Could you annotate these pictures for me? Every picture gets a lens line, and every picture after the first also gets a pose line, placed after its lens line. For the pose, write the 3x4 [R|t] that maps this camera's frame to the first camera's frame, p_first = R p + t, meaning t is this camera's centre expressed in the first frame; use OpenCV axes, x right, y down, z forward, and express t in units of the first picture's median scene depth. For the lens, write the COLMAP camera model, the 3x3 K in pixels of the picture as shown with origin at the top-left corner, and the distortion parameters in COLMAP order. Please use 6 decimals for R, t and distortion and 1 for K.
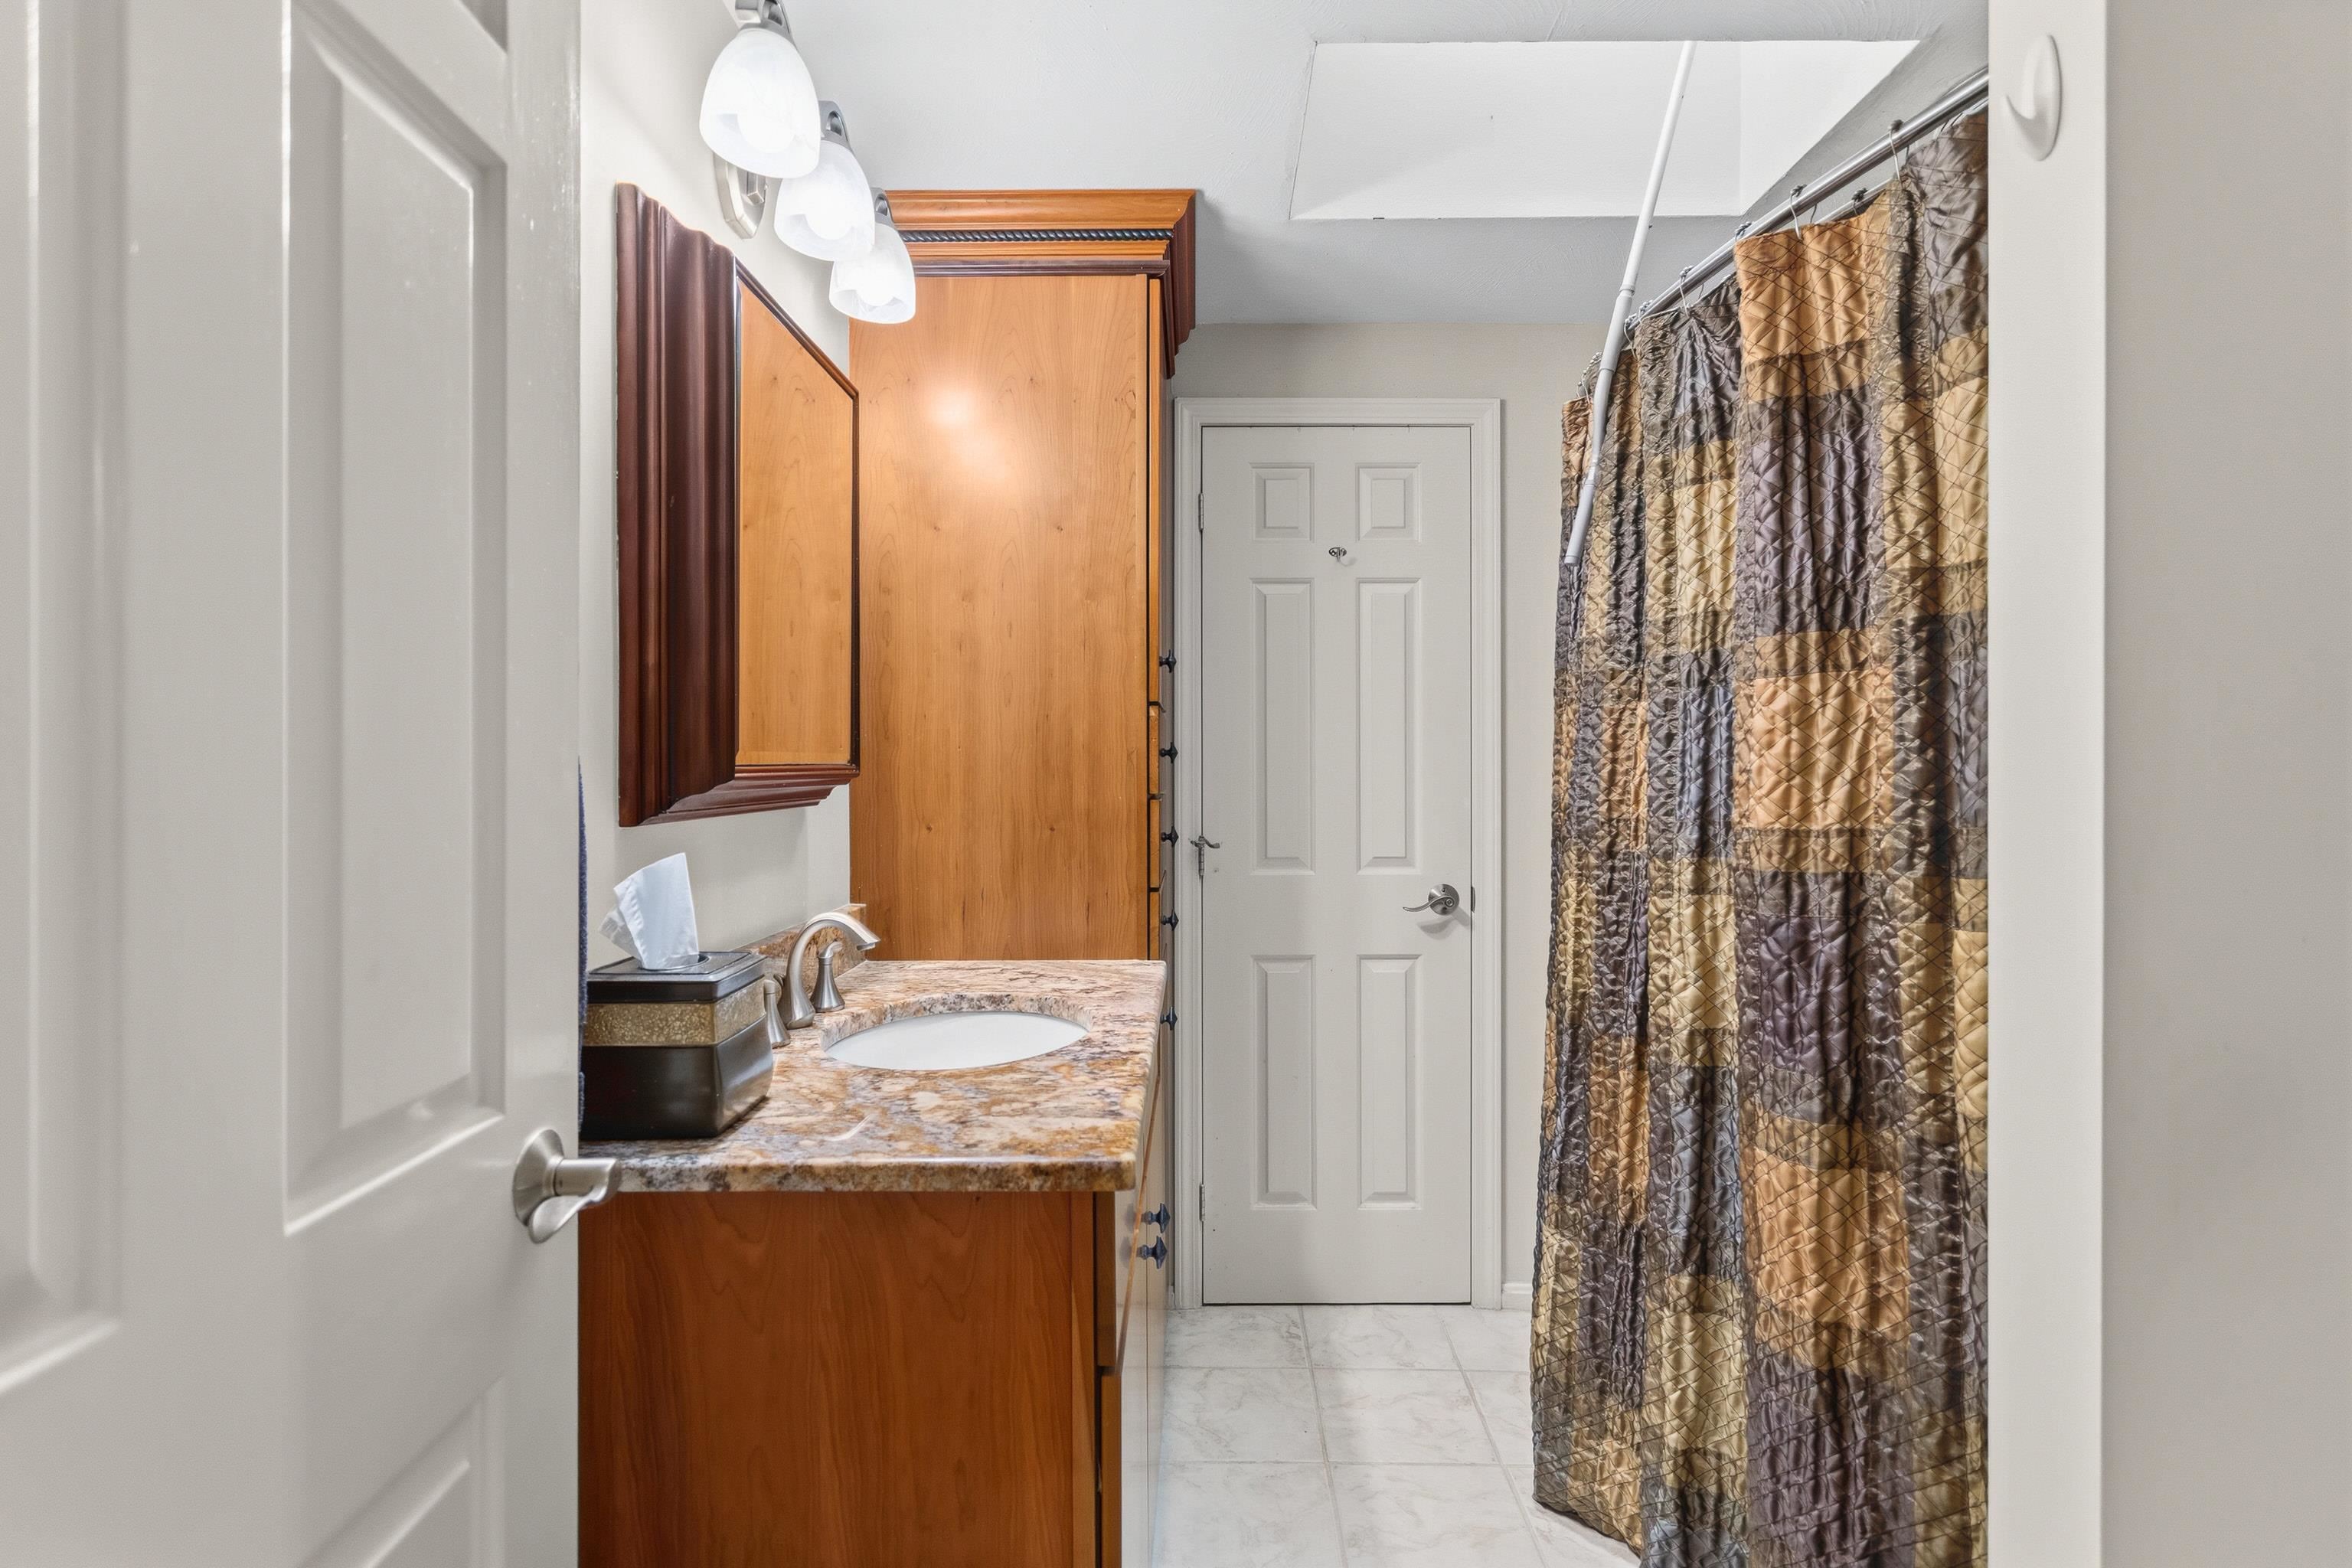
lens RADIAL K [[1112.6, 0, 1182.1], [0, 1112.6, 775.8], [0, 0, 1]] dist [-0.000665, 0.002137]
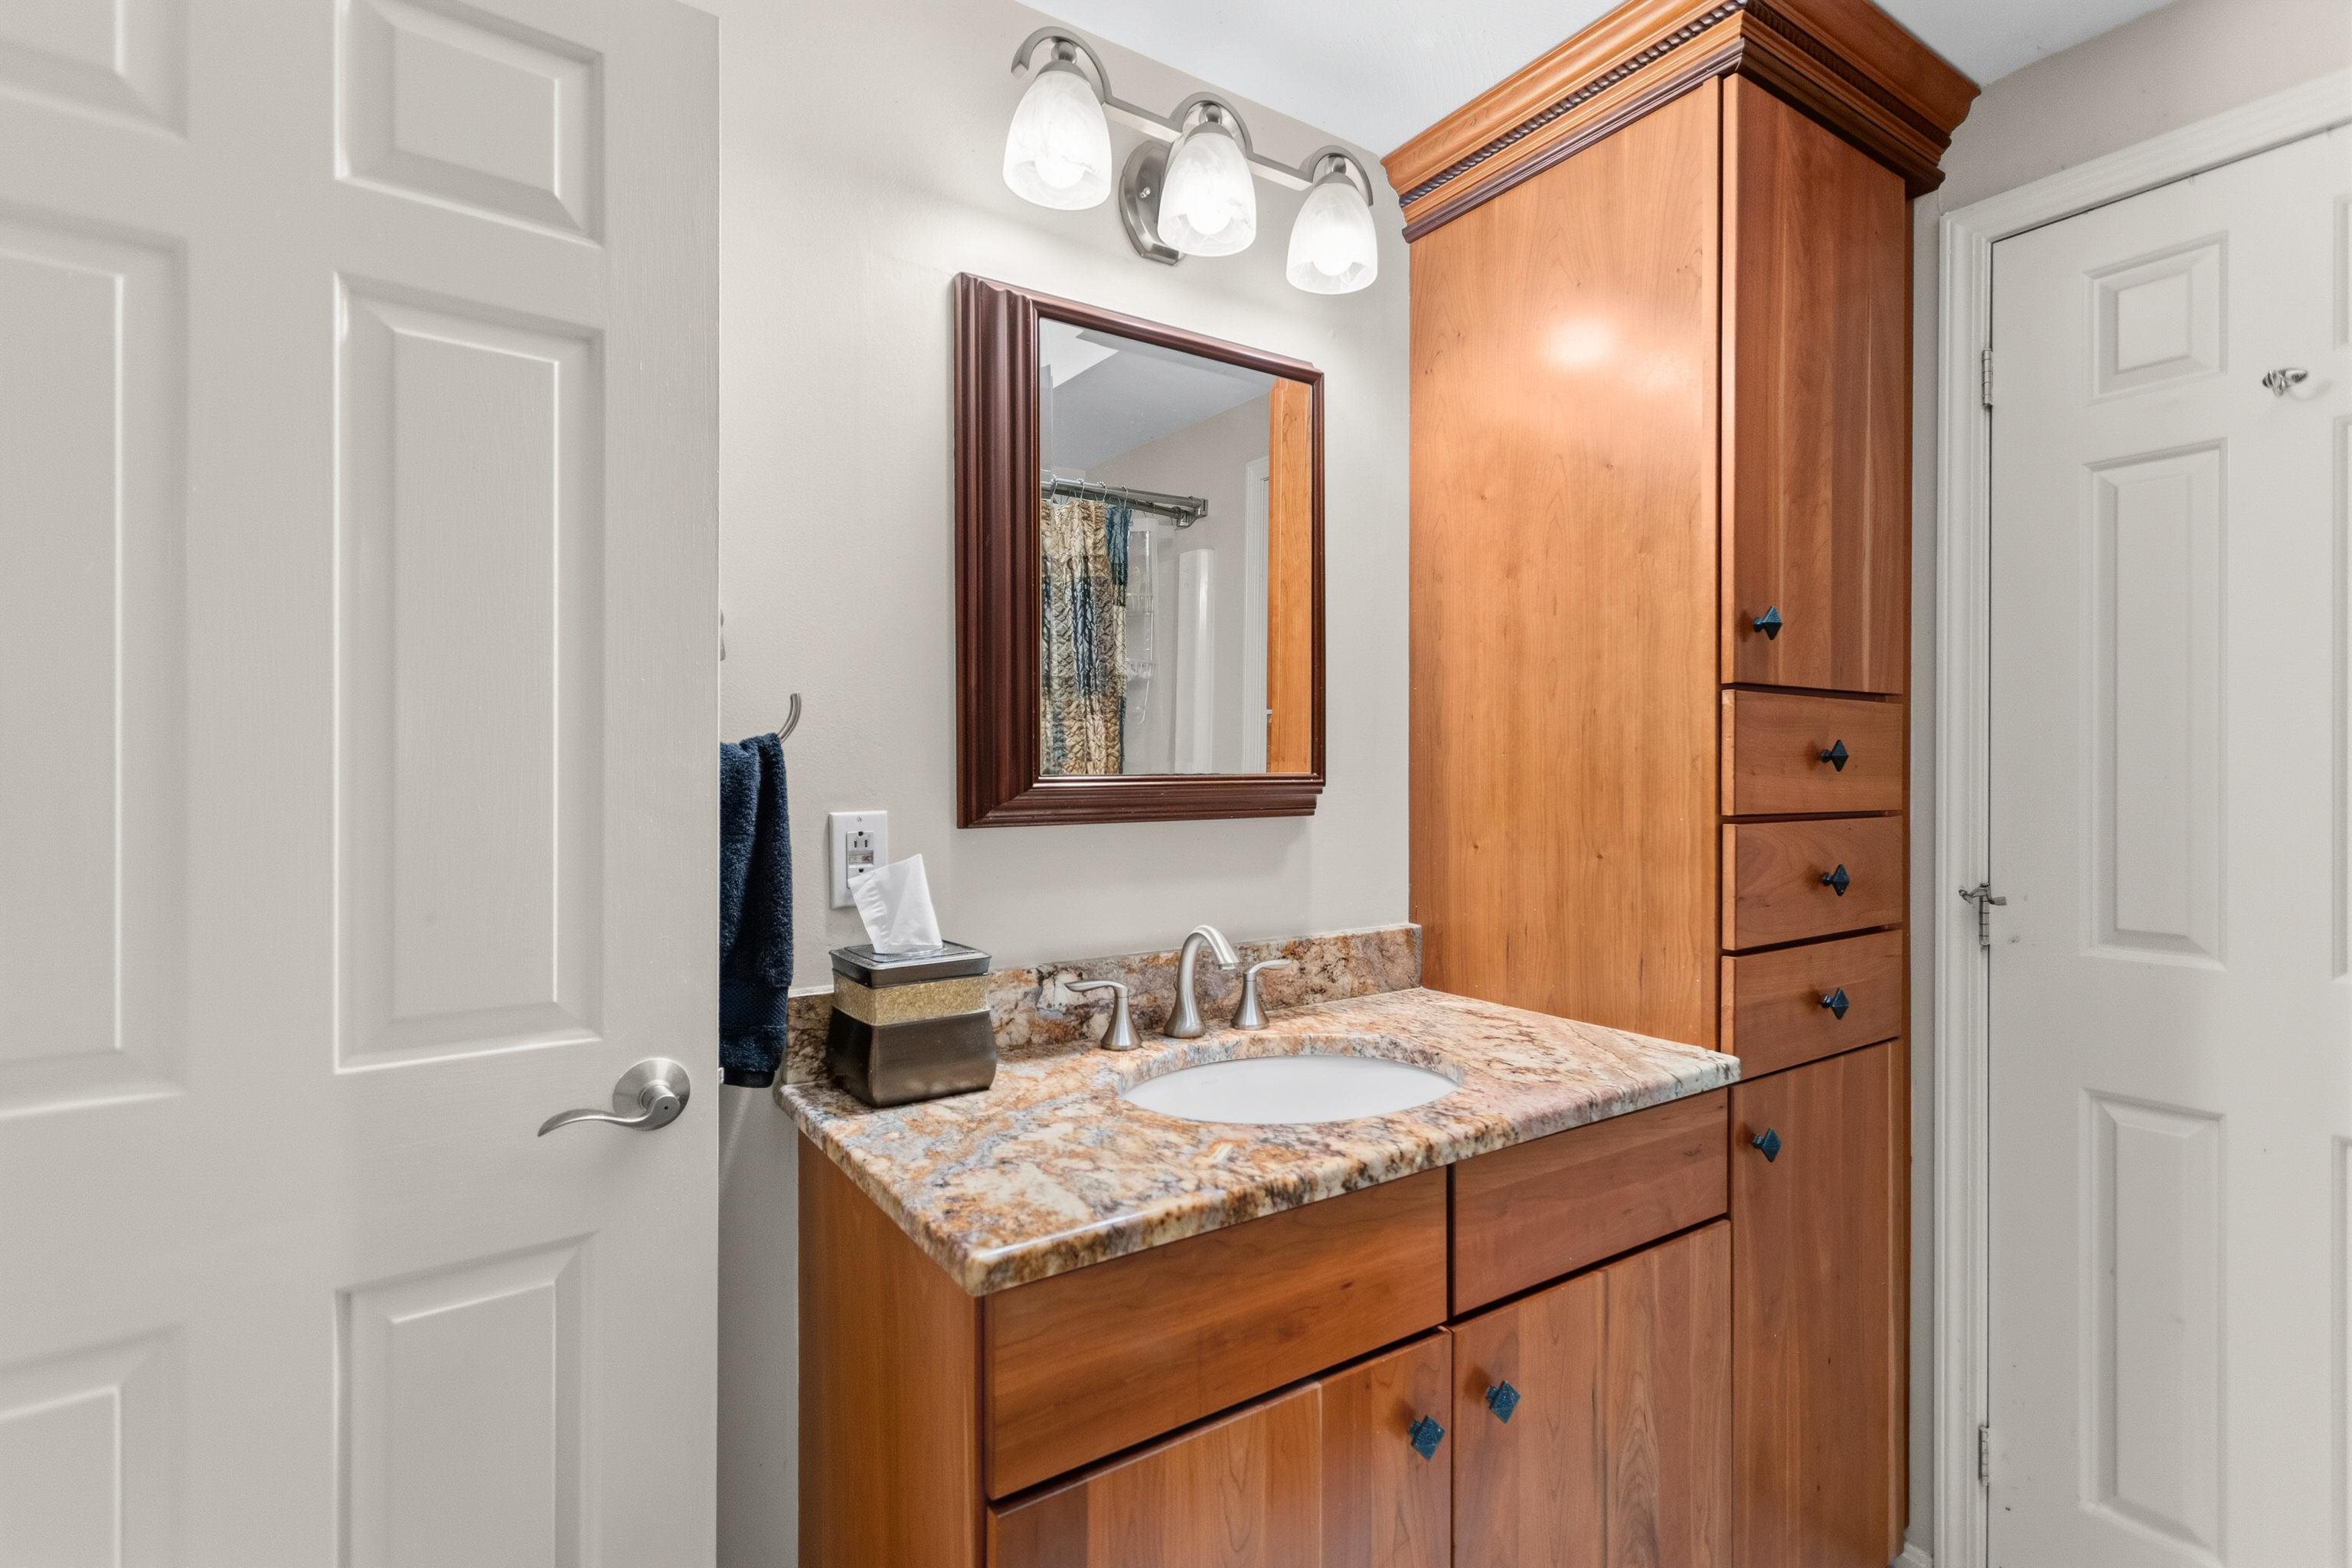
lens RADIAL K [[1112.6, 0, 1183.6], [0, 1112.6, 778.8], [0, 0, 1]] dist [-0.000665, 0.002137]
pose [[0.569396, 0.010471, -0.821997, 0.633947], [-0.007426, 0.999944, 0.007594, -0.017909], [0.822030, 0.001780, 0.569441, 0.574400]]
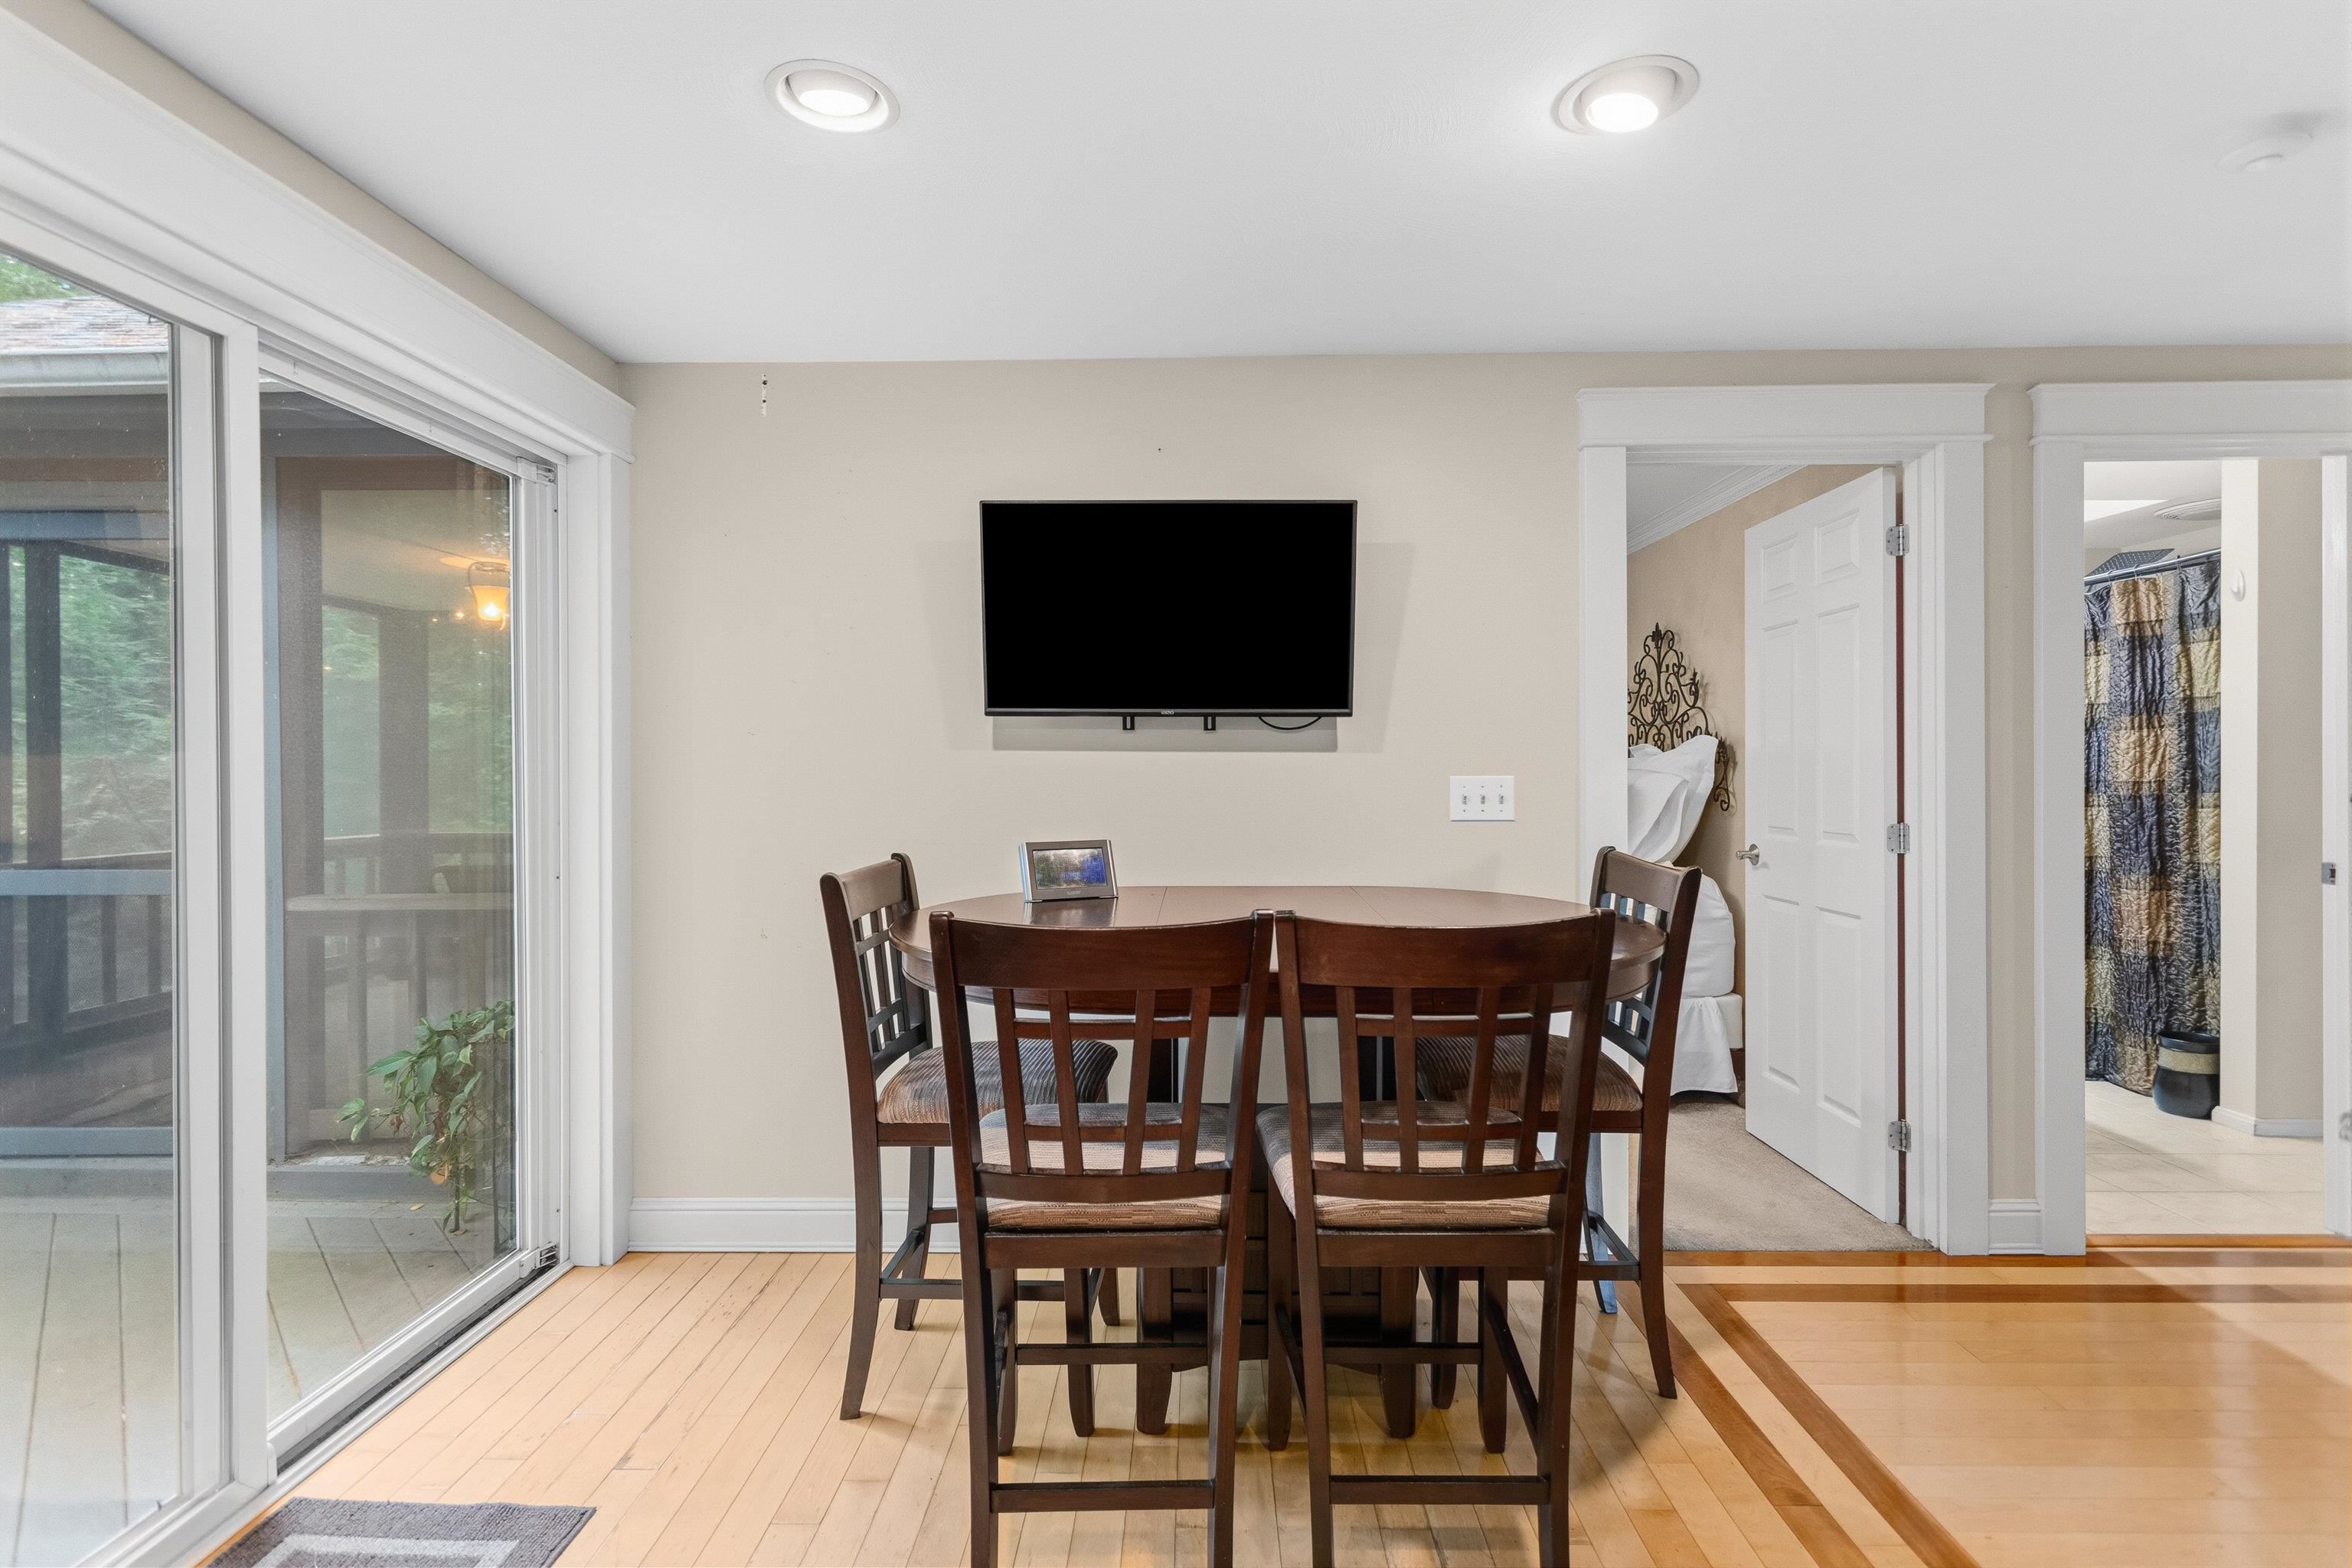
lens RADIAL K [[1112.6, 0, 1185.1], [0, 1112.6, 779.4], [0, 0, 1]] dist [-0.000665, 0.002137]
pose [[0.999994, -0.000171, -0.003399, -2.038641], [0.000177, 0.999998, 0.002003, 0.037753], [0.003398, -0.002004, 0.999992, -2.043135]]
